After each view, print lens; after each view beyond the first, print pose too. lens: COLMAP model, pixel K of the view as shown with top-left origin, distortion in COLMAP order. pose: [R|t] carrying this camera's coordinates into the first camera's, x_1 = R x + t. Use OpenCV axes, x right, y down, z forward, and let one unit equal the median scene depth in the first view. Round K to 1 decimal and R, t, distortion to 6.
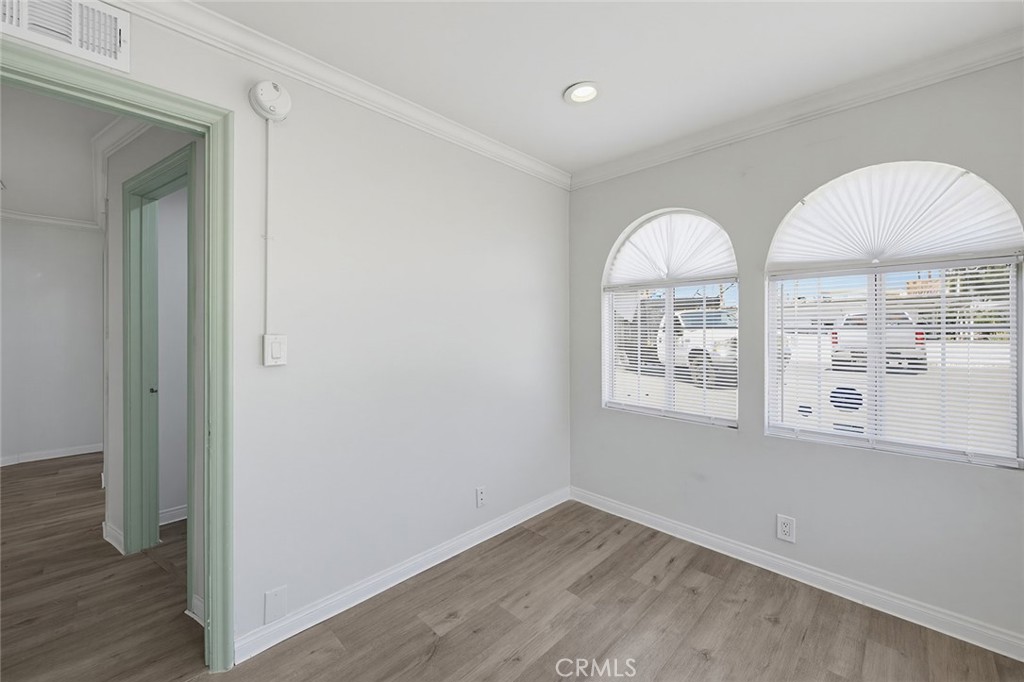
lens RADIAL K [[407.8, 0, 514.5], [0, 407.8, 338.3], [0, 0, 1]] dist [-0.000610, -0.000175]
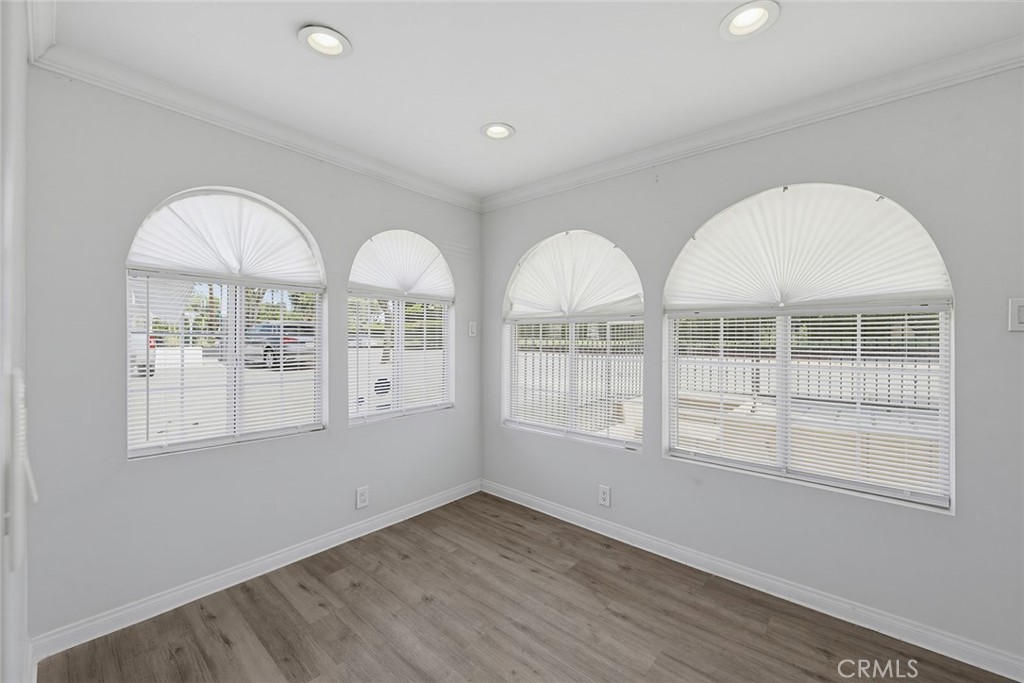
lens RADIAL K [[401.3, 0, 511.2], [0, 401.3, 343.6], [0, 0, 1]] dist [-0.000030, -0.000164]
pose [[-0.060127, -0.007478, 0.998163, -0.581950], [0.014040, 0.999867, 0.008337, -0.006172], [-0.998092, 0.014515, -0.060014, 0.616437]]
